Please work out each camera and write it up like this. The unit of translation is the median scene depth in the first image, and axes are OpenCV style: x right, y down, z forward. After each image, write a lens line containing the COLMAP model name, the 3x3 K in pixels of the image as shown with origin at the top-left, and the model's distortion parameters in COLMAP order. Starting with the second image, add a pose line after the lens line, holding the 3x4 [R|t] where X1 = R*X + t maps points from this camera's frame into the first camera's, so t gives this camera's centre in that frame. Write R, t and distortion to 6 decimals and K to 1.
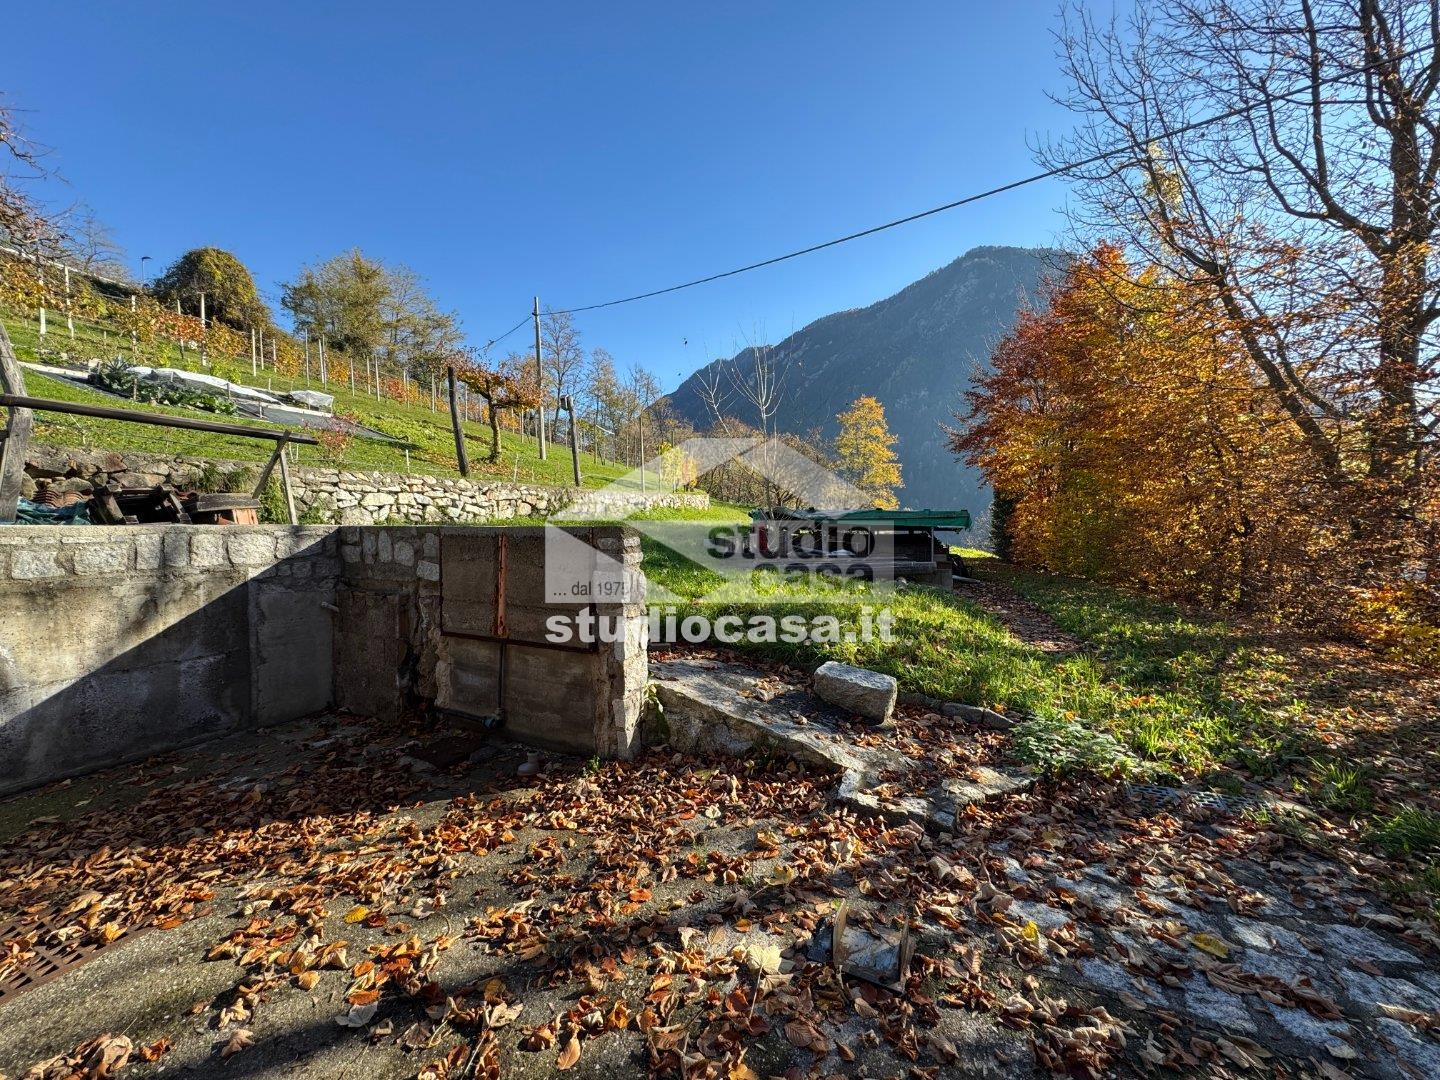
lens RADIAL K [[576.4, 0, 721.5], [0, 576.4, 534.5], [0, 0, 1]] dist [-0.004424, 0.001020]
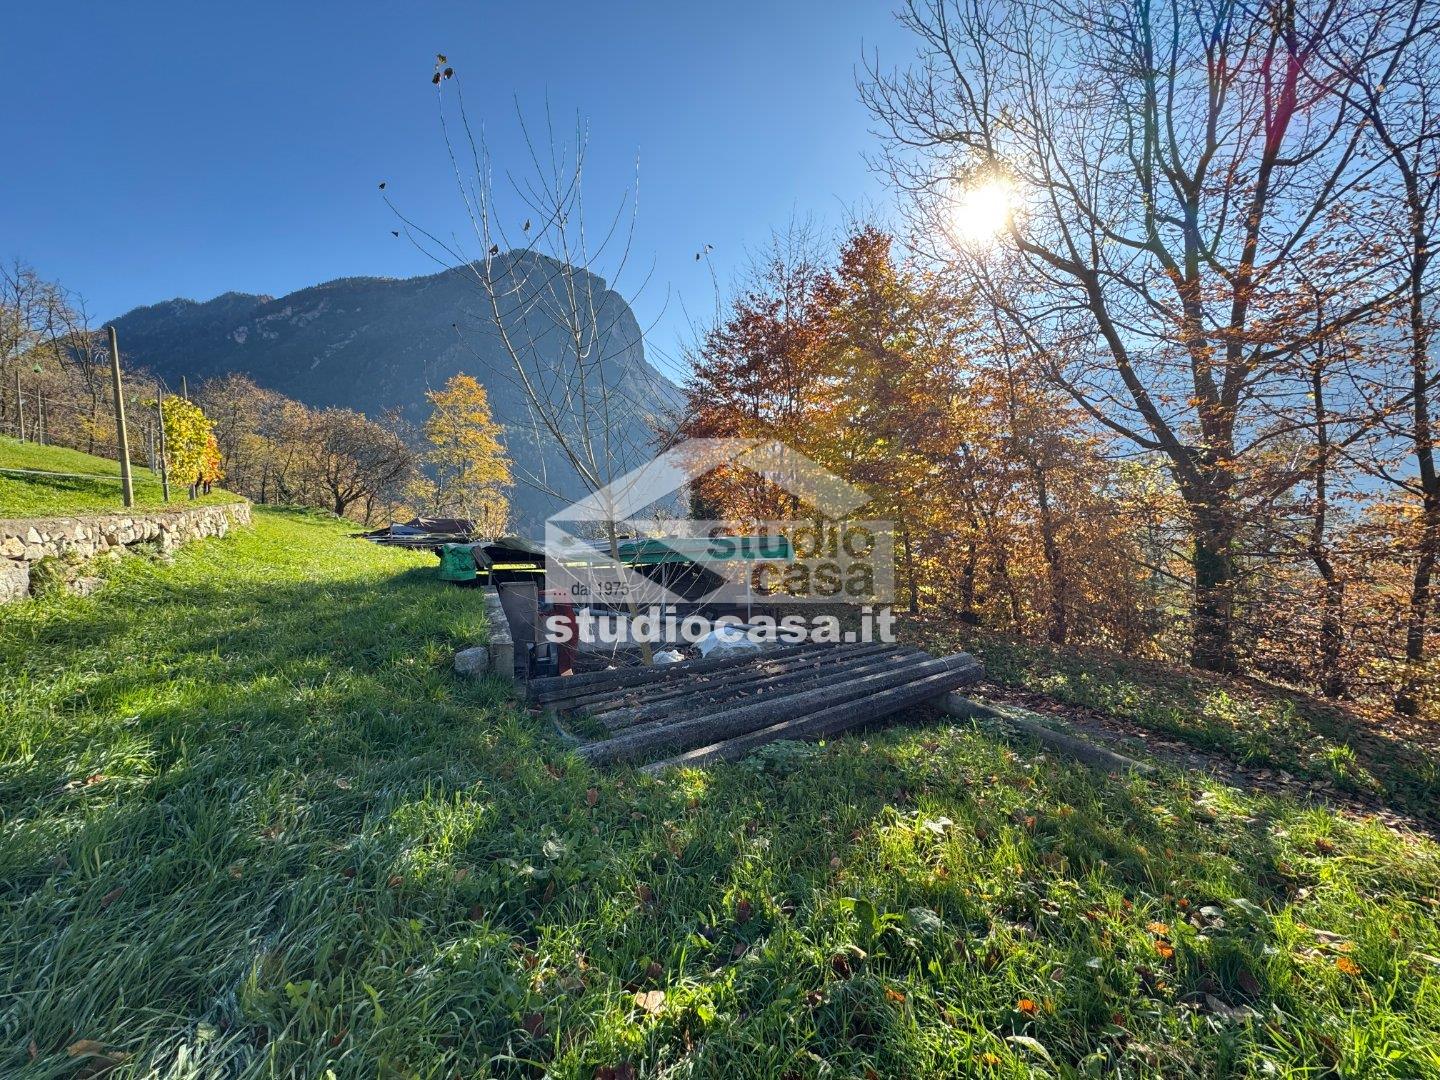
lens RADIAL K [[576.4, 0, 724.1], [0, 576.4, 538.0], [0, 0, 1]] dist [-0.004424, 0.001020]
pose [[0.737762, -0.040630, 0.673837, -0.036255], [0.030594, 0.999174, 0.026750, -0.017985], [-0.674367, 0.000880, 0.738395, 0.147761]]
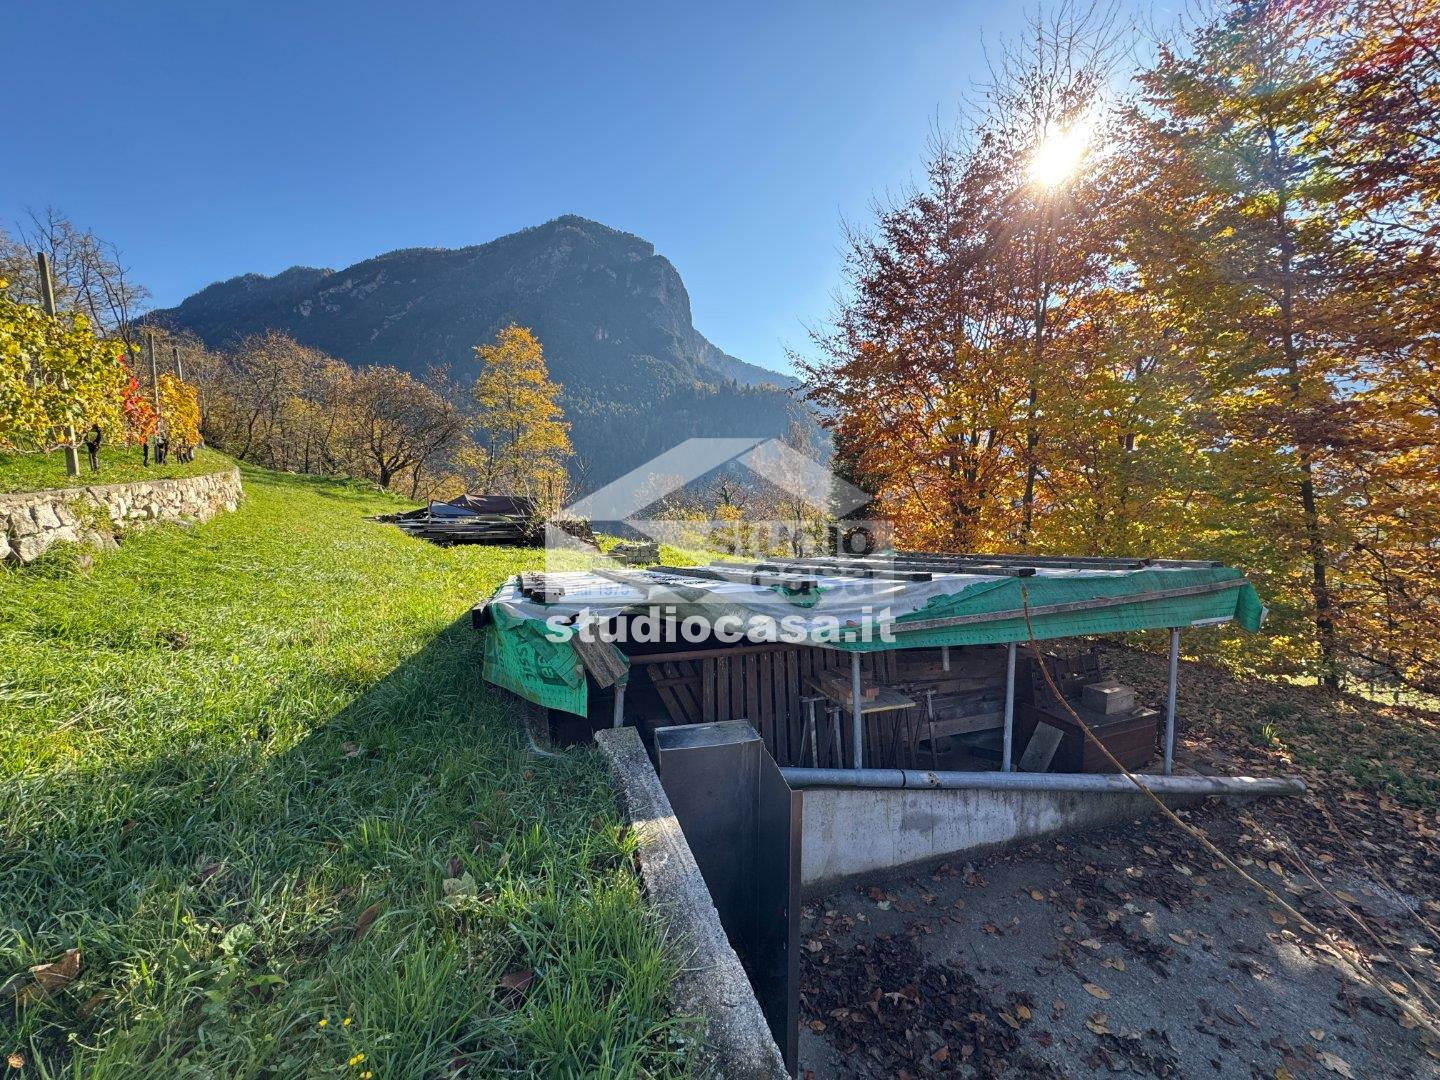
lens RADIAL K [[576.4, 0, 725.2], [0, 576.4, 537.6], [0, 0, 1]] dist [-0.004424, 0.001020]
pose [[0.787537, -0.065253, 0.612803, 0.000516], [0.023082, 0.996804, 0.076479, -0.026273], [-0.615835, -0.046086, 0.786526, 0.268498]]
